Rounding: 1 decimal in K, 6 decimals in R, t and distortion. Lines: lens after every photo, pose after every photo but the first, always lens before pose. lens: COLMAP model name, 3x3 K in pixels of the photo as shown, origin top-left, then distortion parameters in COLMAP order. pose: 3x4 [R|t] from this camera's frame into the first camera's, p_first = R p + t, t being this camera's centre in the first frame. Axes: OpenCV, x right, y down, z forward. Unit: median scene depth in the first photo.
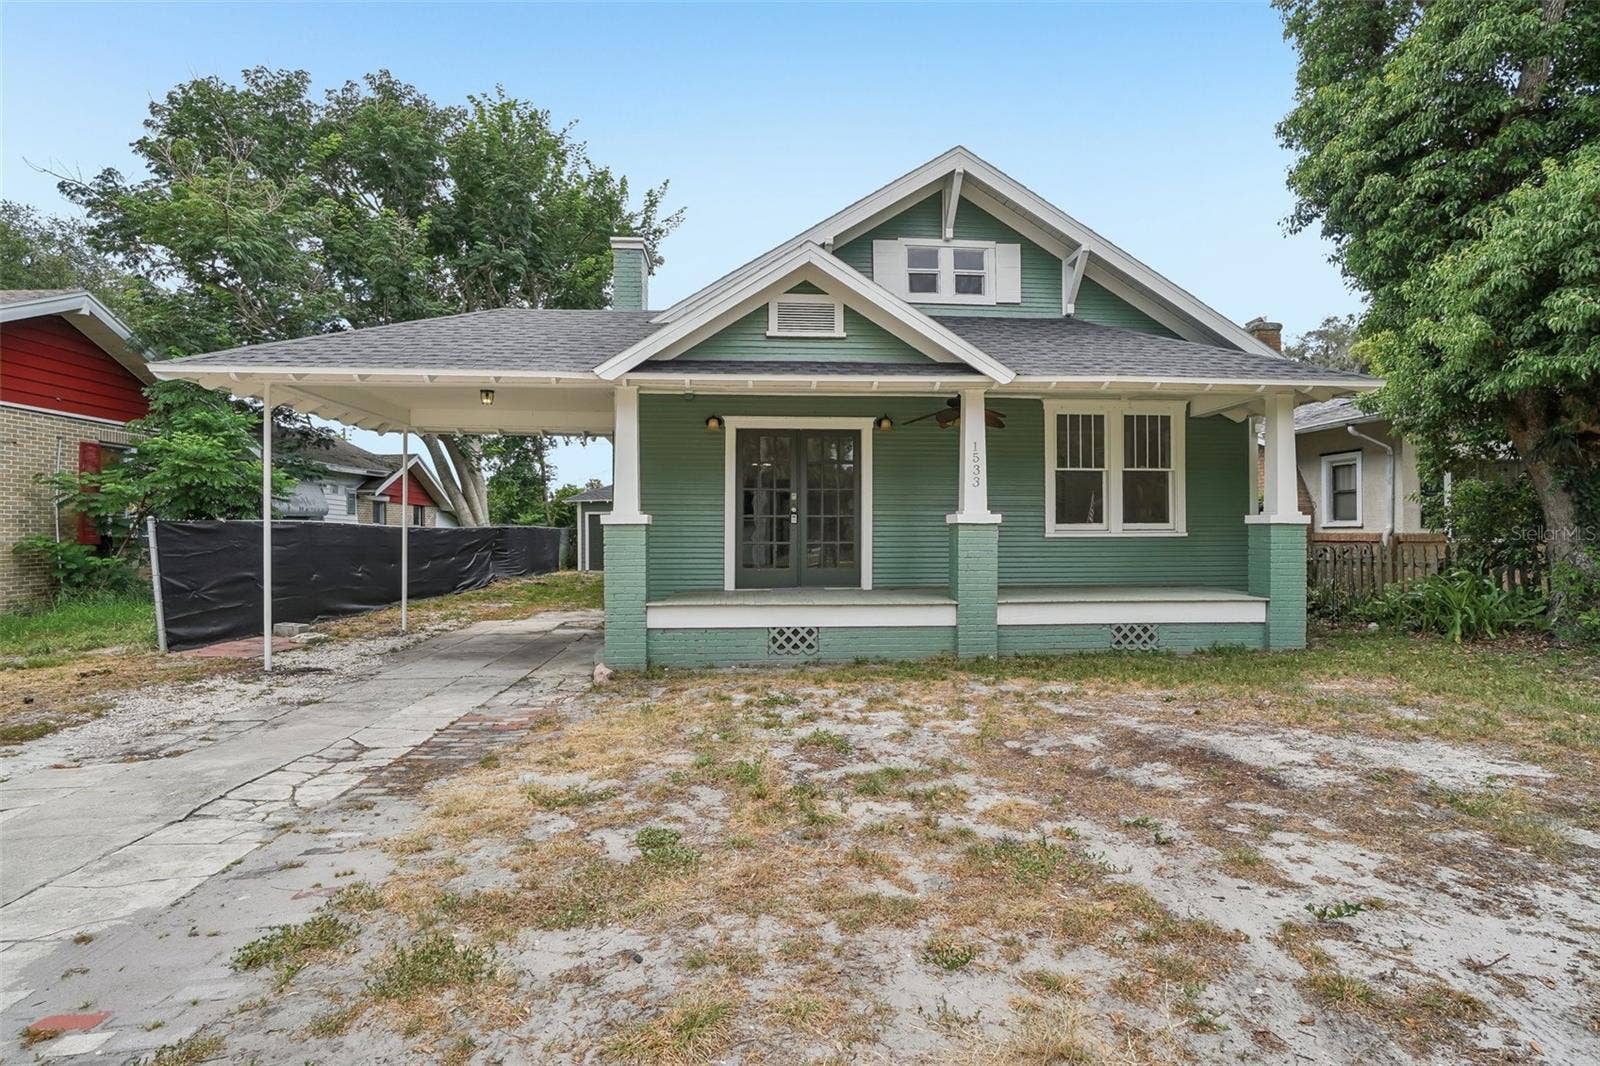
lens RADIAL K [[879.0, 0, 799.5], [0, 879.0, 528.5], [0, 0, 1]] dist [0.000525, 0.000108]
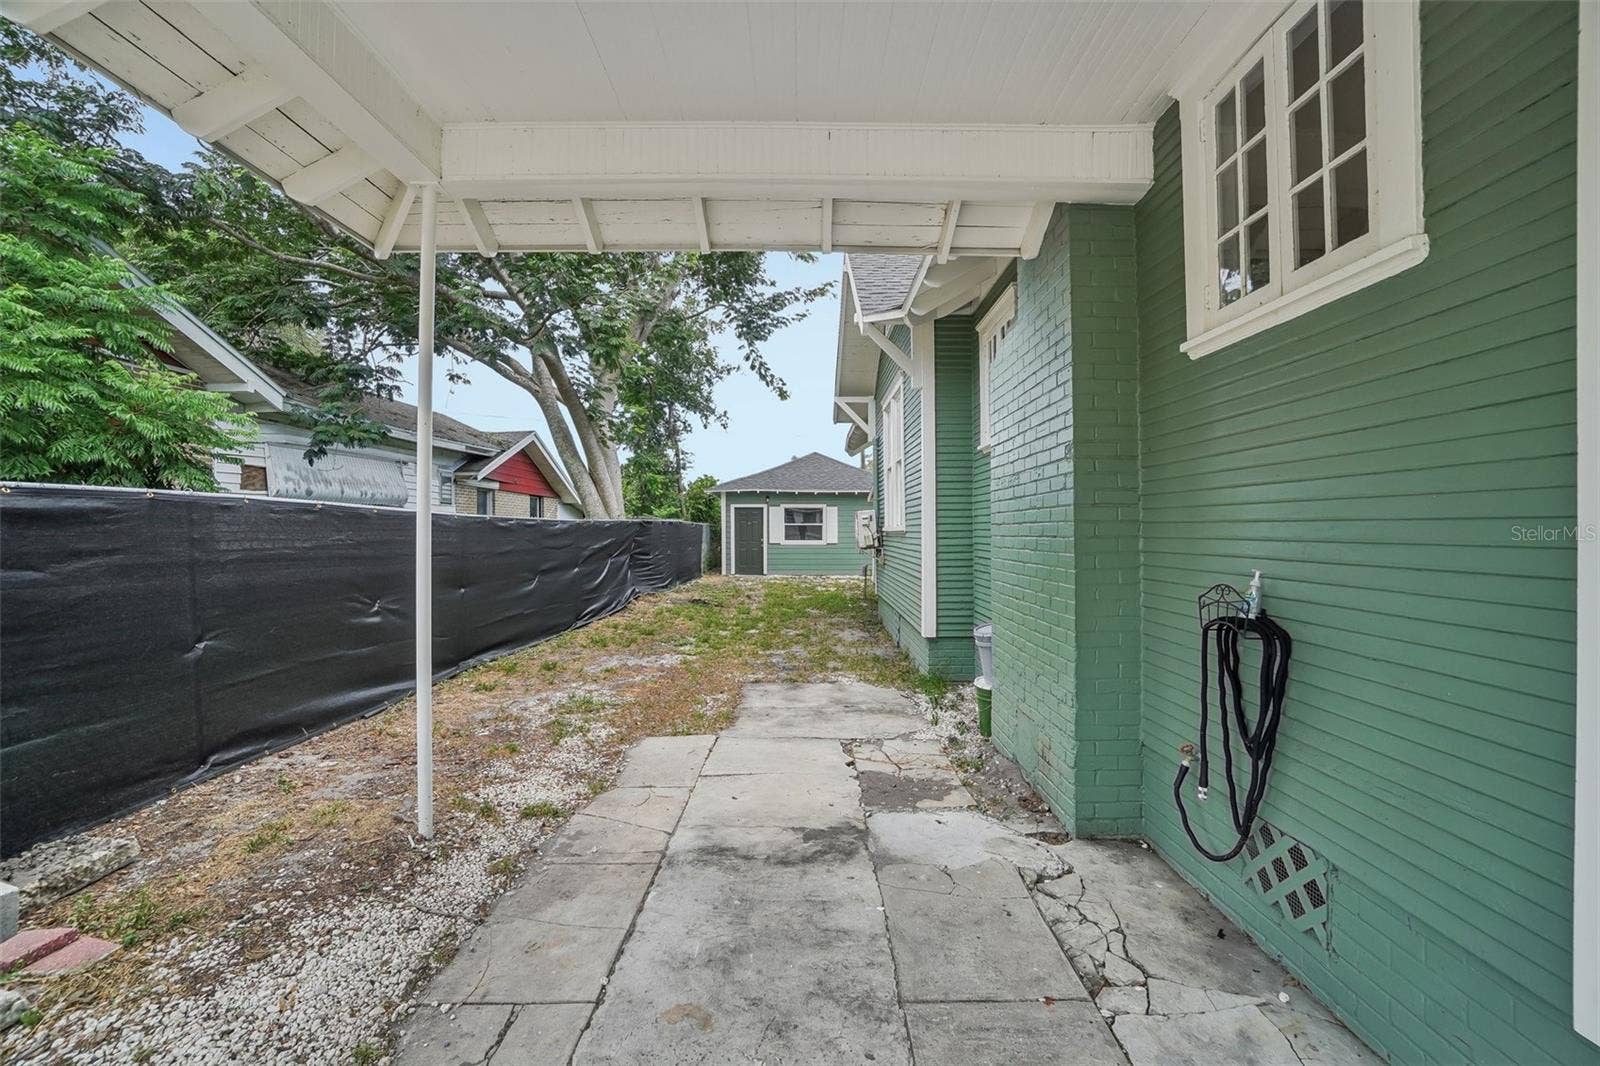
lens RADIAL K [[714.7, 0, 797.4], [0, 714.7, 528.7], [0, 0, 1]] dist [-0.015225, 0.002759]
pose [[0.997009, 0.002229, -0.077257, -0.149878], [-0.001989, 0.999993, 0.003193, 0.002443], [0.077264, -0.003030, 0.997006, 0.383990]]
